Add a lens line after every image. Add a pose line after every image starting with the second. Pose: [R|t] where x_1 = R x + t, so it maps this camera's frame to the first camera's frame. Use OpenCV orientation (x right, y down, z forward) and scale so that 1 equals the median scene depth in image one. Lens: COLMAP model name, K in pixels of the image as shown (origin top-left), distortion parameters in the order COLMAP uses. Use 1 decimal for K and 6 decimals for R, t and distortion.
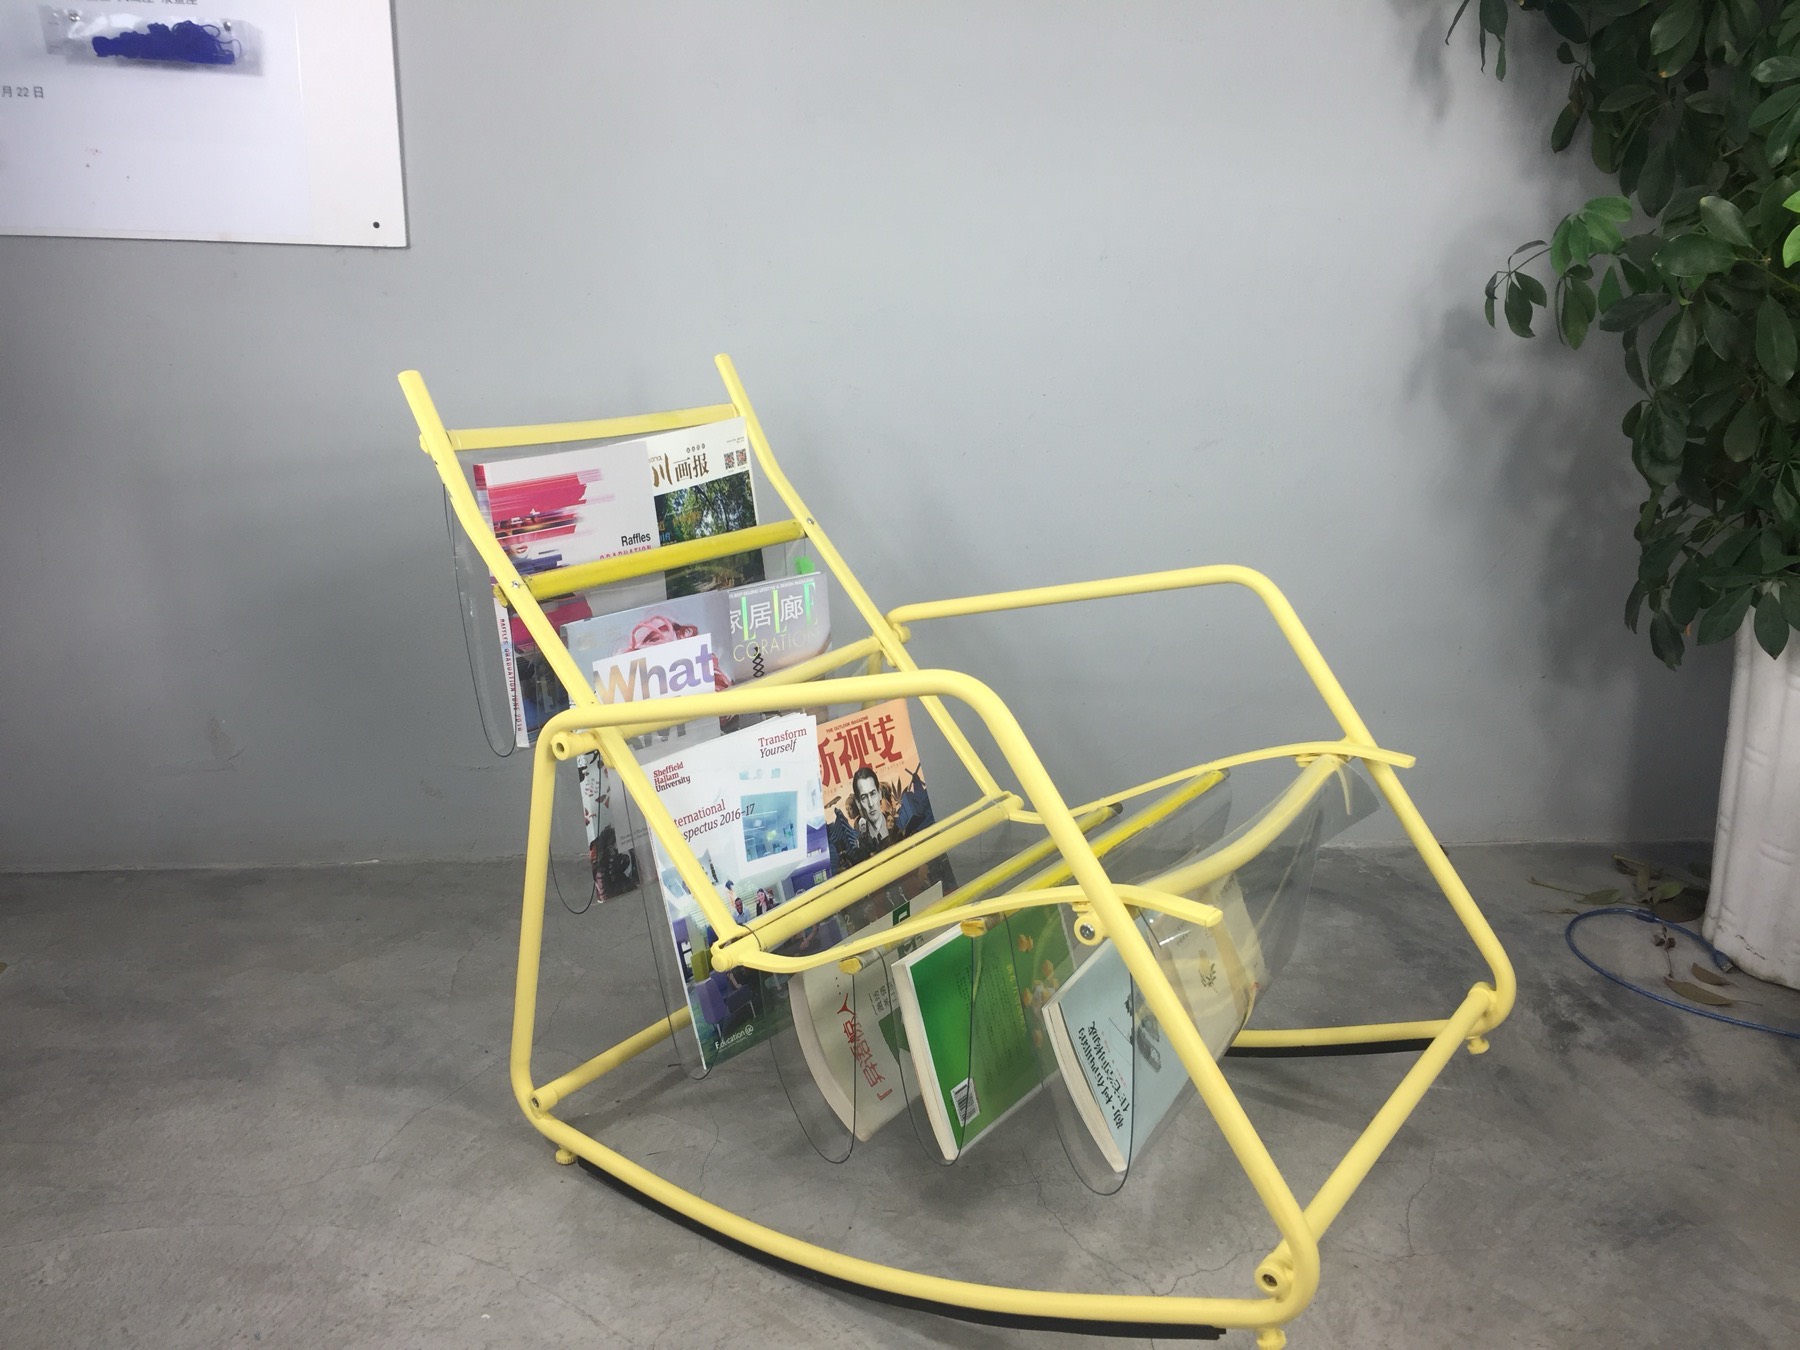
lens RADIAL K [[1526.9, 0, 889.8], [0, 1526.9, 671.5], [0, 0, 1]] dist [0.079958, -0.104273]
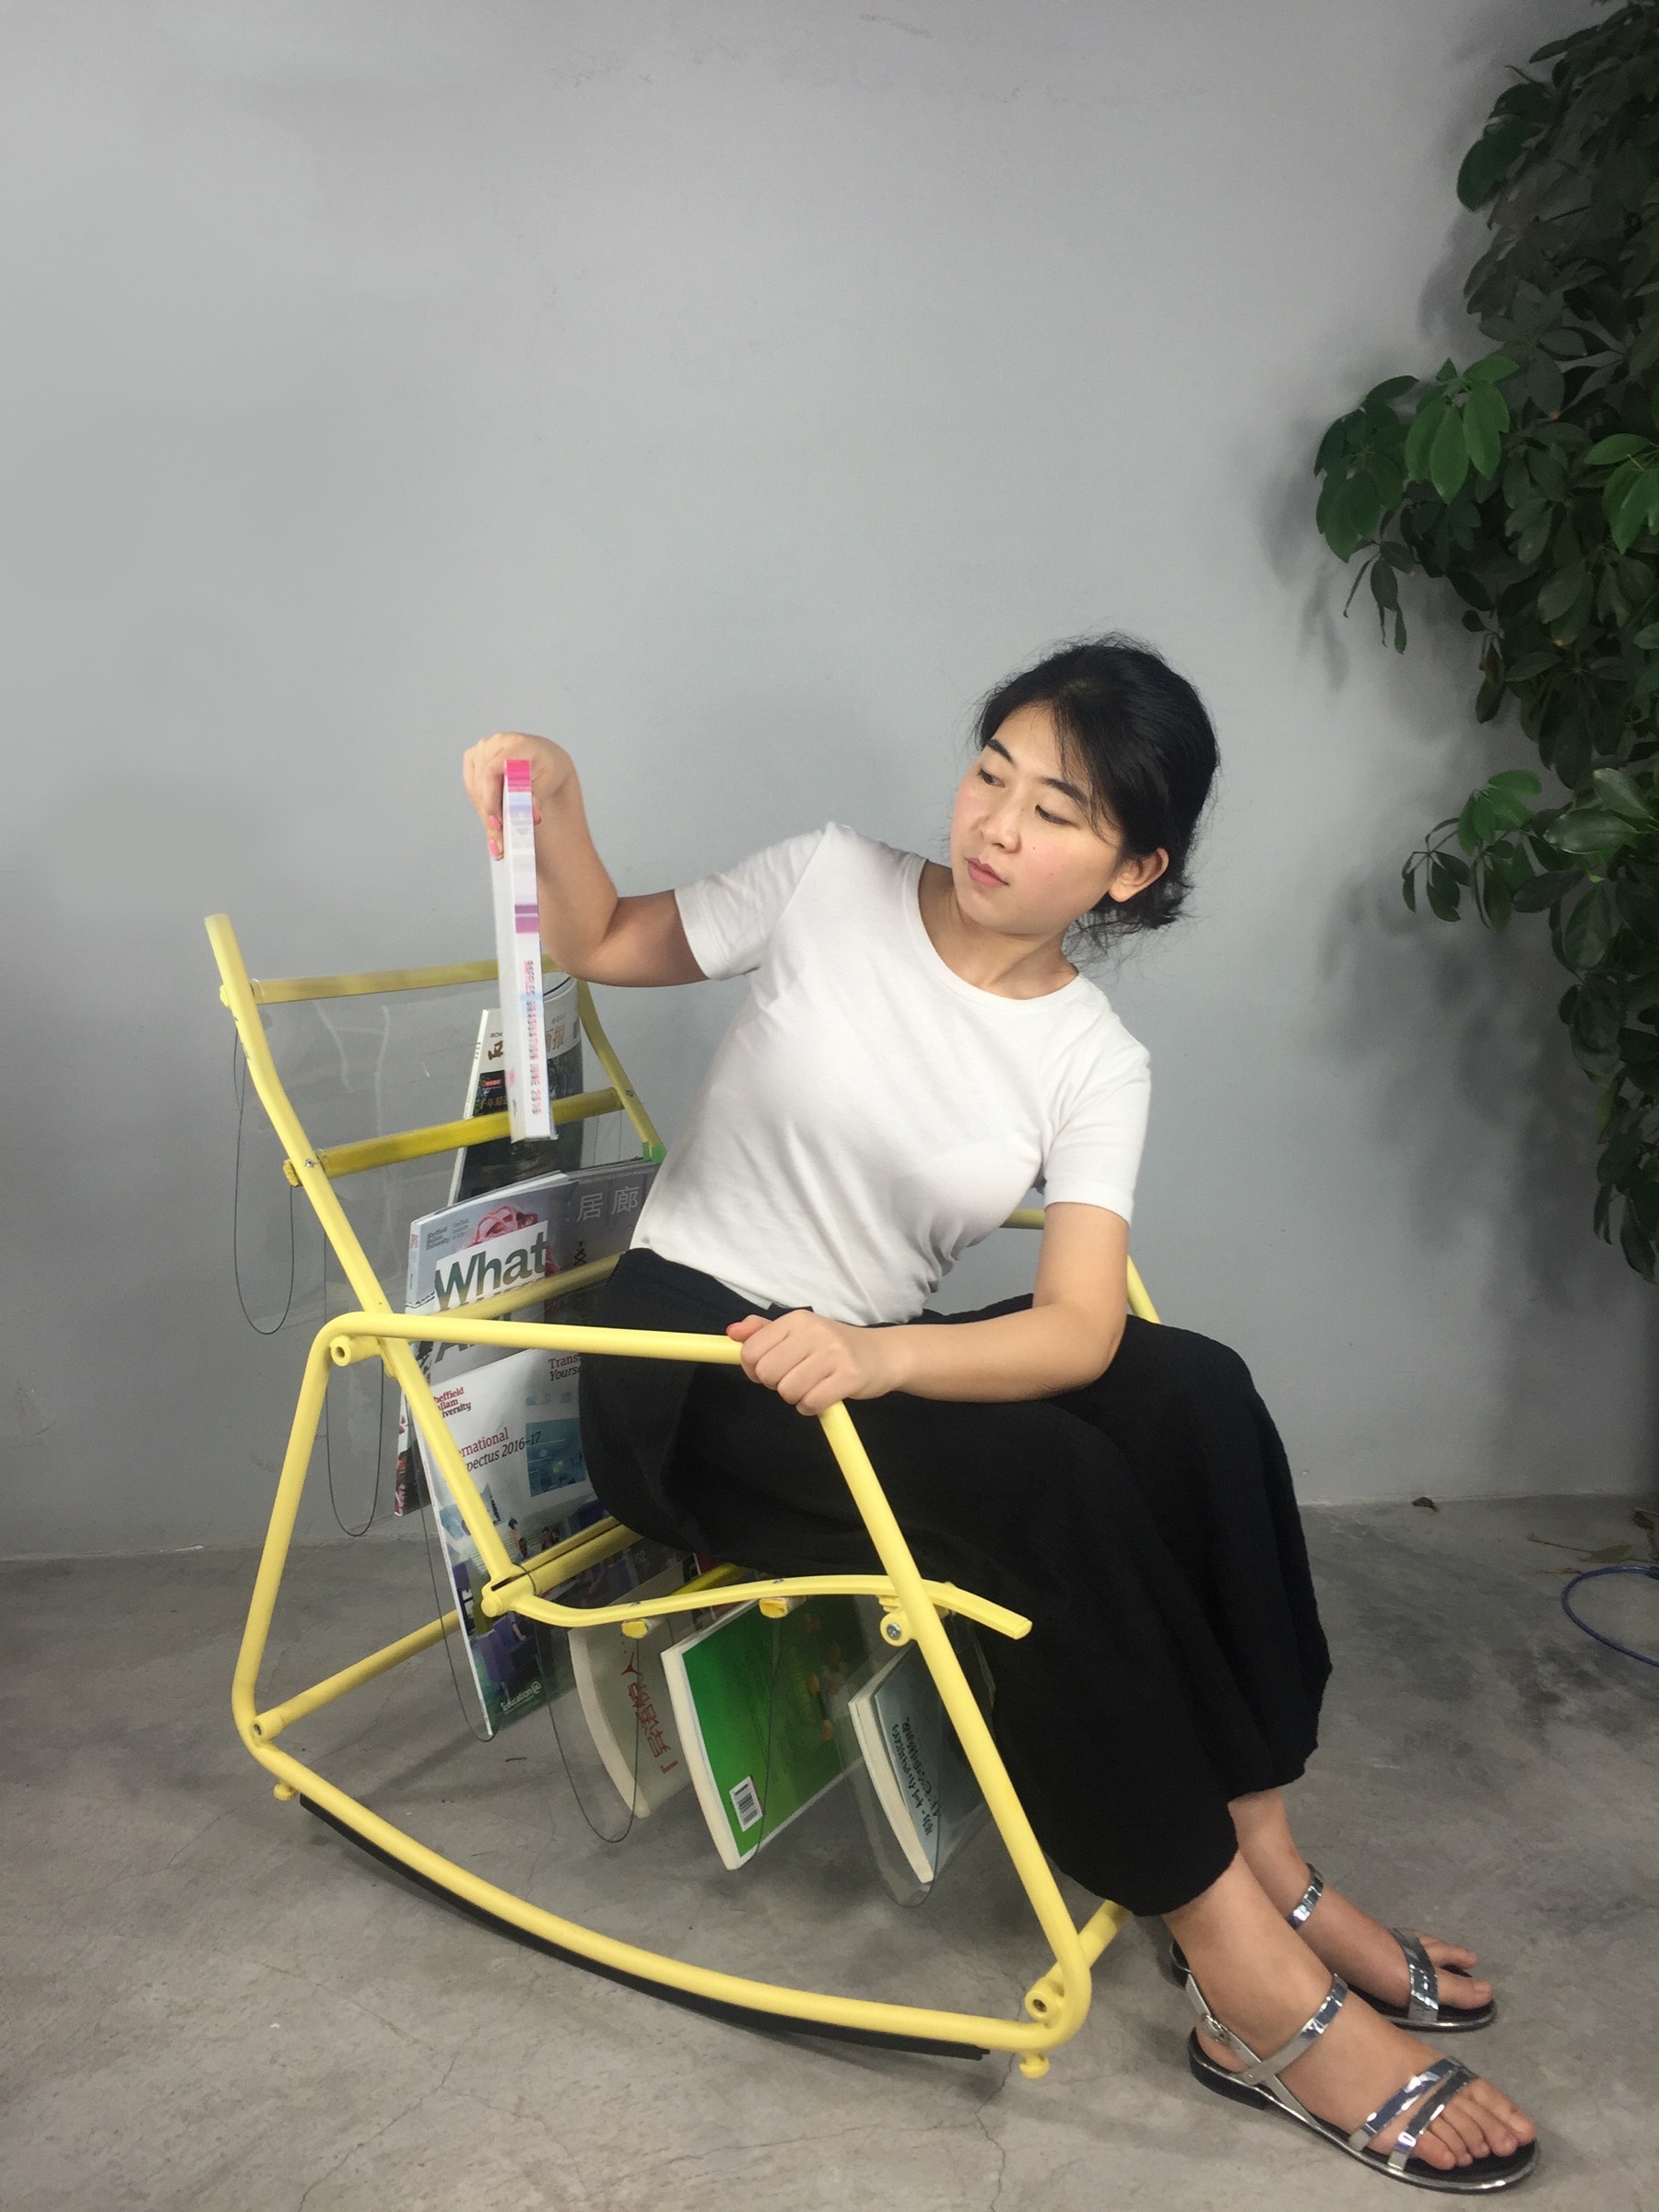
lens RADIAL K [[1876.3, 0, 829.5], [0, 1876.3, 1106.0], [0, 0, 1]] dist [0.079958, -0.104273]
pose [[0.999007, -0.032516, -0.030455, 0.082210], [0.028430, 0.991606, -0.126128, 0.024494], [0.034300, 0.125137, 0.991546, -0.114977]]
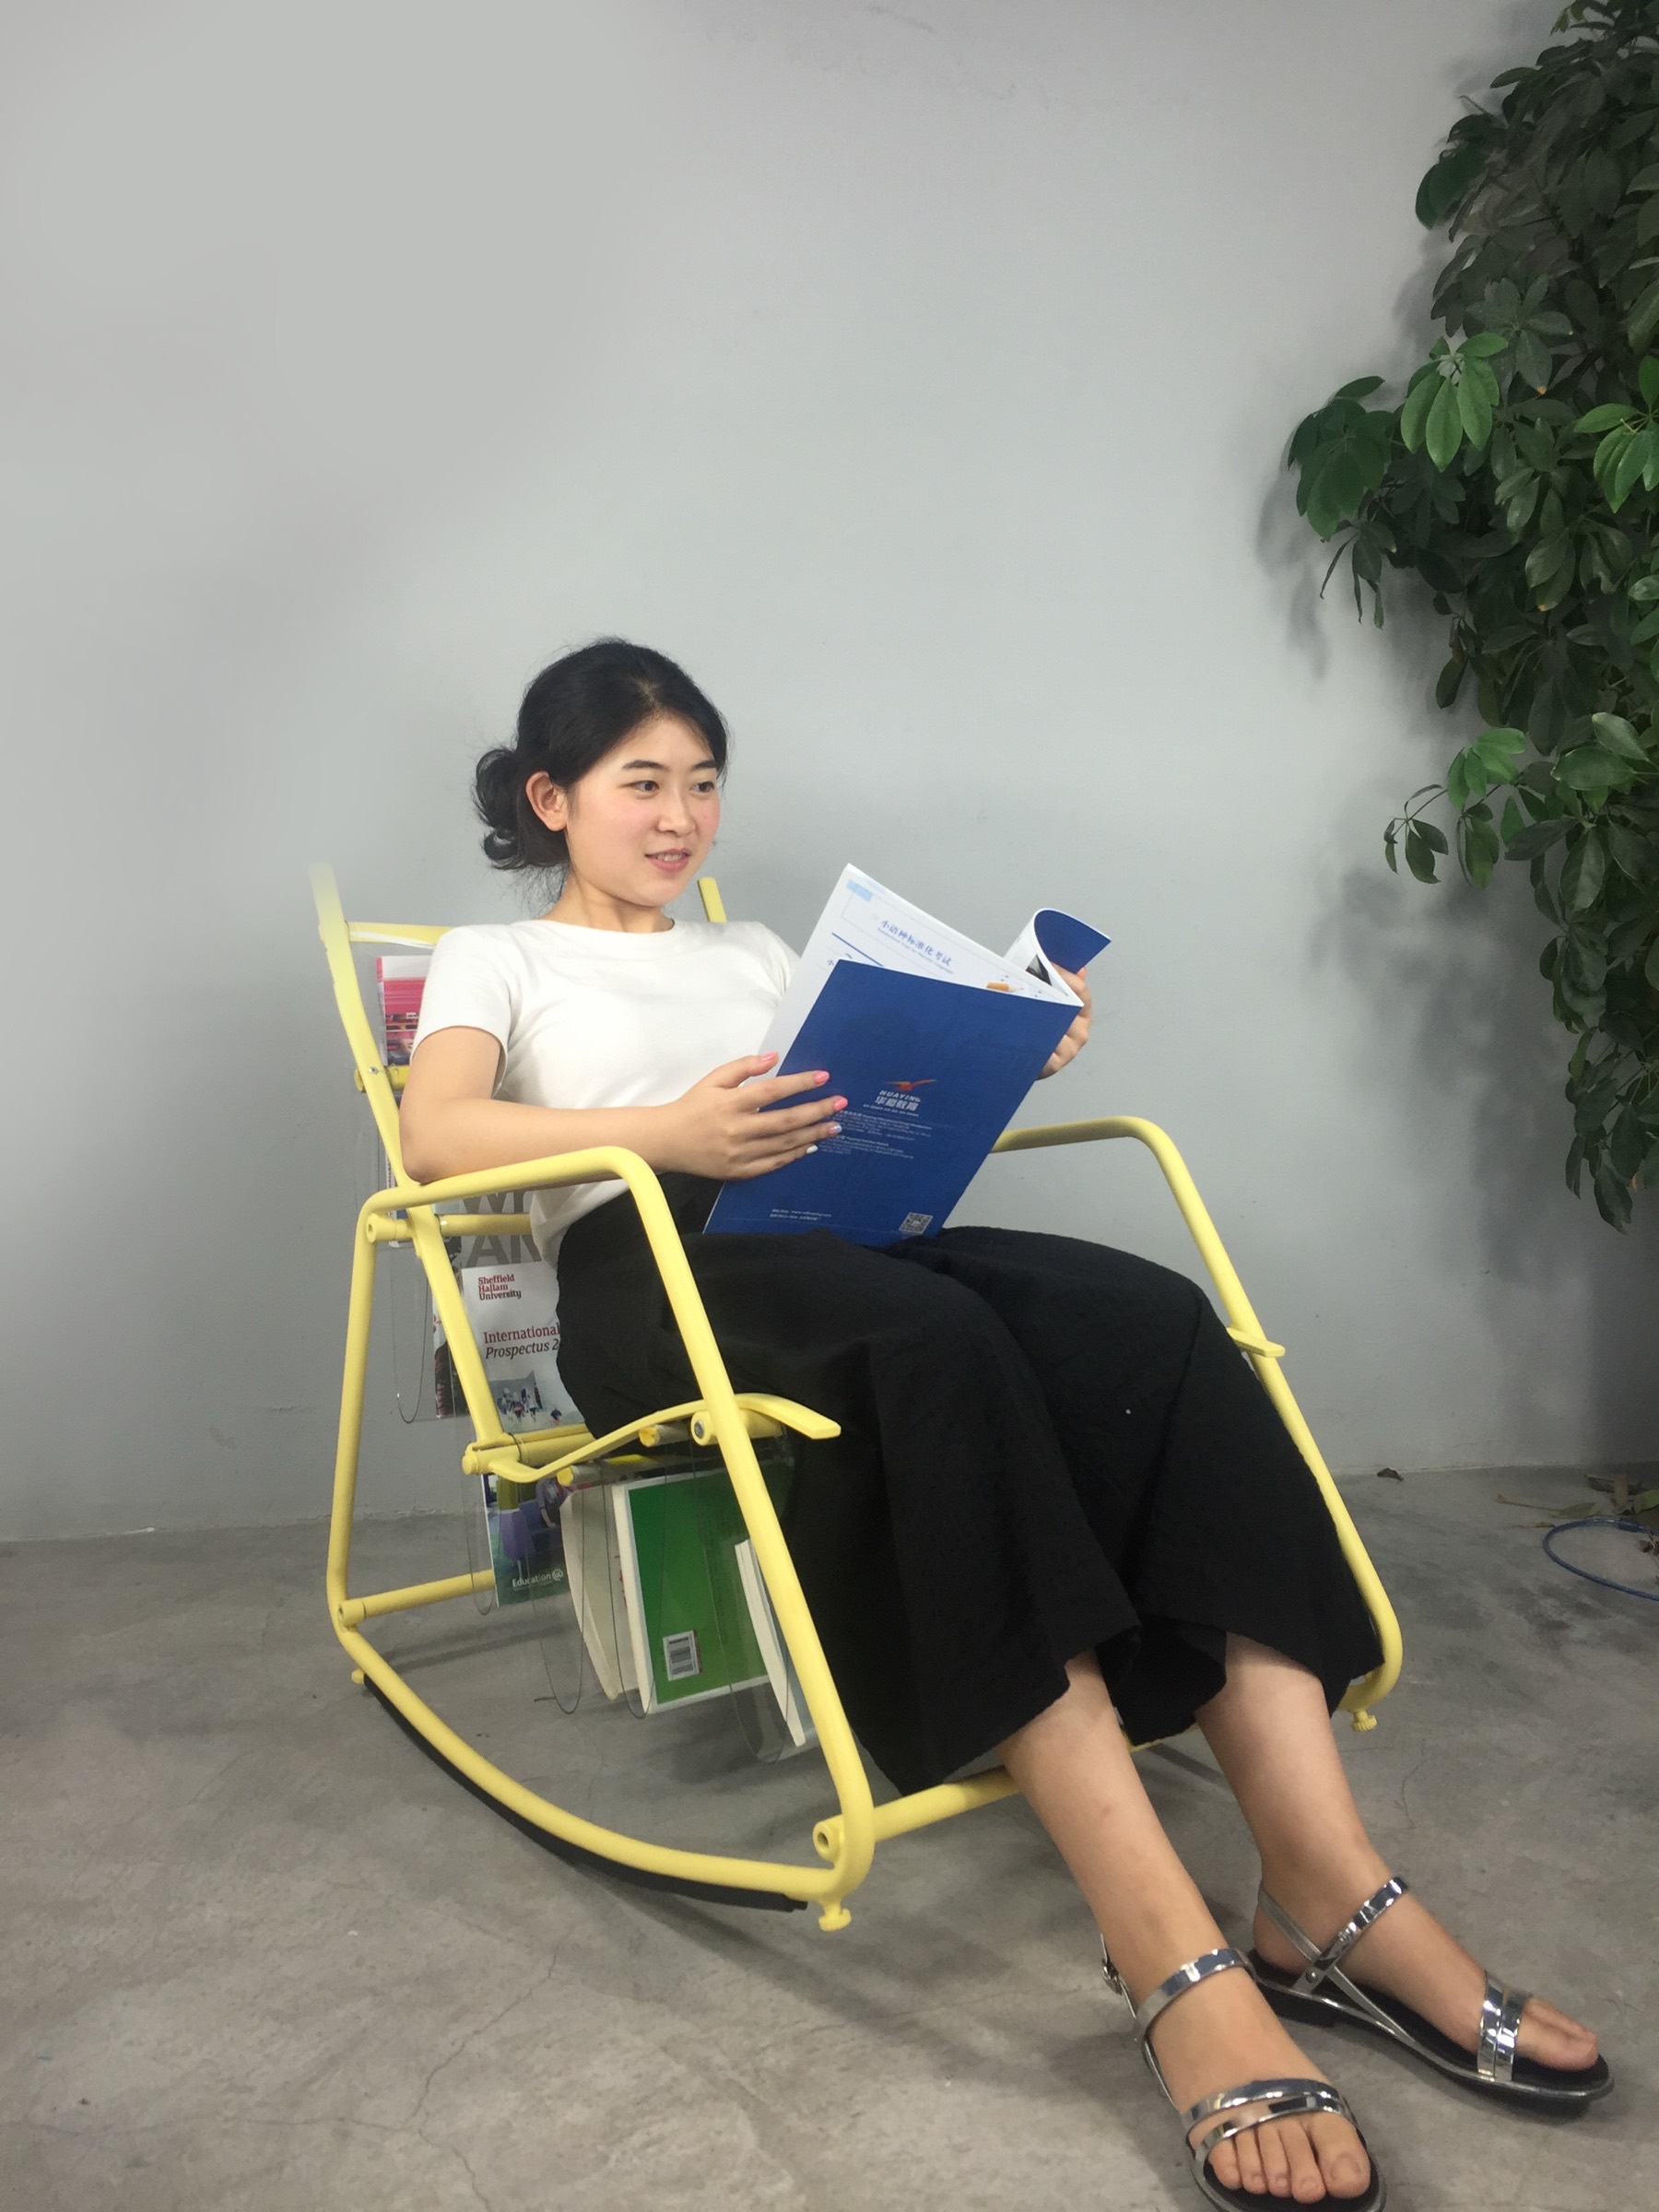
lens RADIAL K [[1870.2, 0, 834.2], [0, 1870.2, 1112.7], [0, 0, 1]] dist [0.075659, -0.098203]
pose [[0.996580, -0.026022, 0.078429, -0.050077], [0.040145, 0.982053, -0.184282, 0.129429], [-0.072226, 0.186800, 0.979739, -0.082856]]
